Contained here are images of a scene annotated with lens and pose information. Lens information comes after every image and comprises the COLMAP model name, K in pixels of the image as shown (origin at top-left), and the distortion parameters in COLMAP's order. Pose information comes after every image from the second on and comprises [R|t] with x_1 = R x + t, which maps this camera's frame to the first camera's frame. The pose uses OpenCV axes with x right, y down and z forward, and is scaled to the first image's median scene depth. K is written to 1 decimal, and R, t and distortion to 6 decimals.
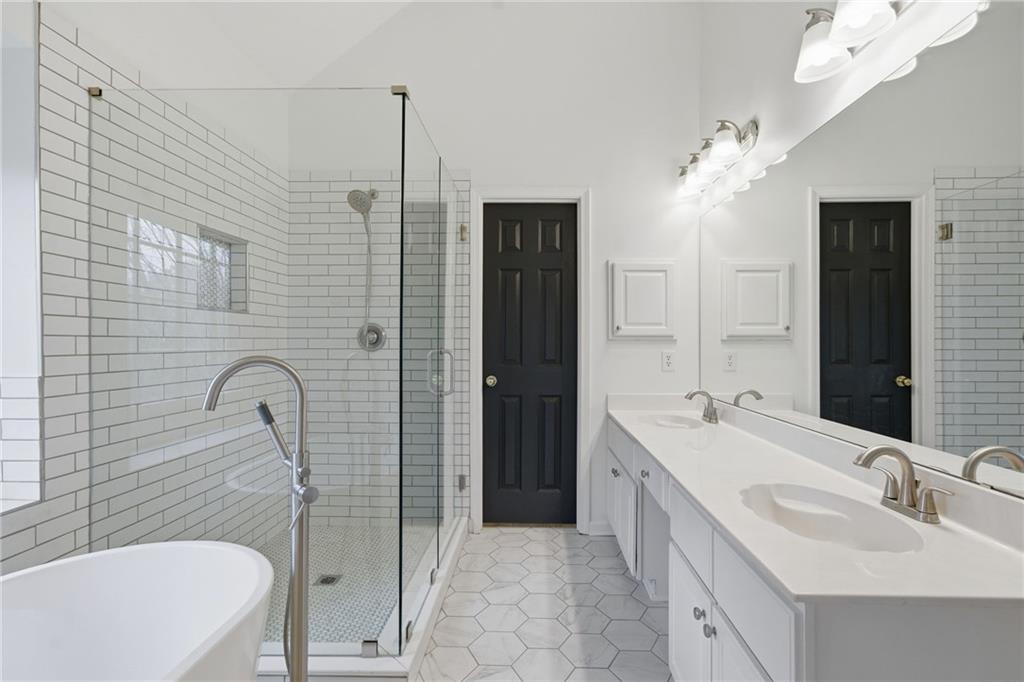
lens RADIAL K [[487.6, 0, 527.0], [0, 487.6, 345.2], [0, 0, 1]] dist [-0.014307, 0.010760]
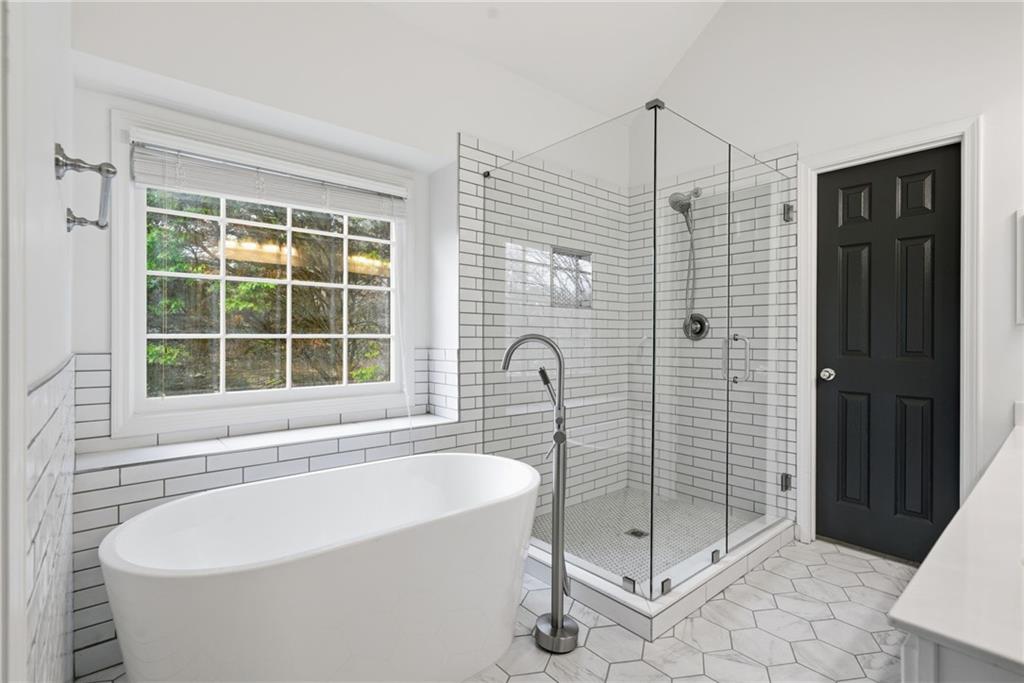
lens RADIAL K [[483.0, 0, 516.3], [0, 483.0, 339.3], [0, 0, 1]] dist [-0.014161, 0.016319]
pose [[0.671066, 0.000147, -0.741398, 0.200606], [-0.006830, 0.999959, -0.005984, 0.019696], [0.741366, 0.009080, 0.671039, 0.003536]]
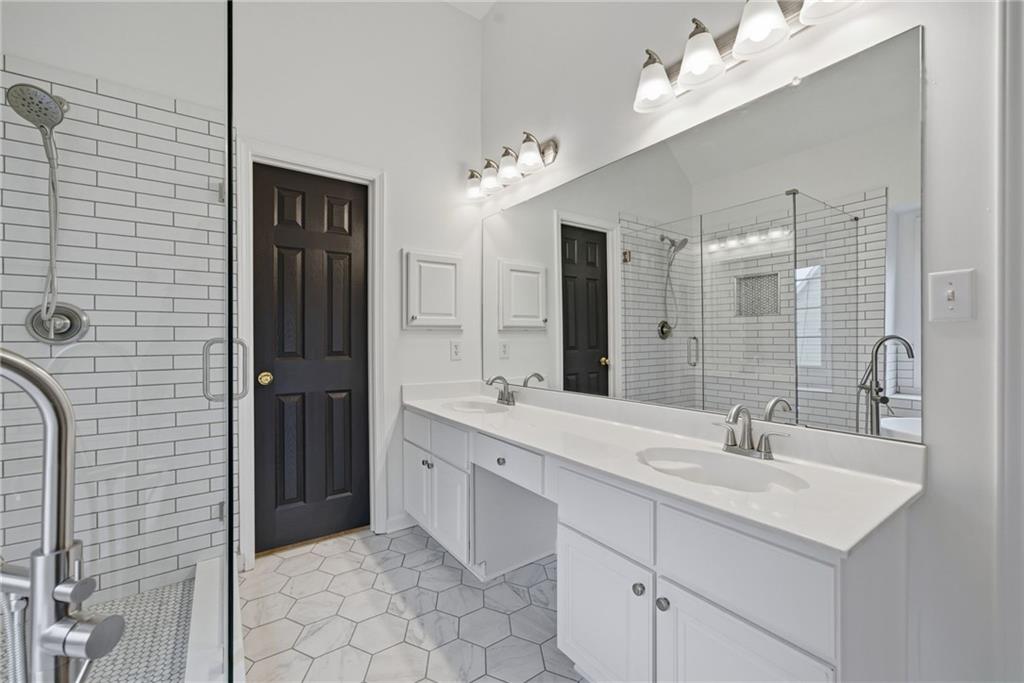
lens RADIAL K [[420.9, 0, 516.0], [0, 420.9, 338.1], [0, 0, 1]] dist [-0.035078, 0.017060]
pose [[0.807355, -0.005778, 0.590037, -0.151036], [0.009805, 0.999945, -0.003623, 0.011568], [-0.589984, 0.008711, 0.807368, 0.186080]]
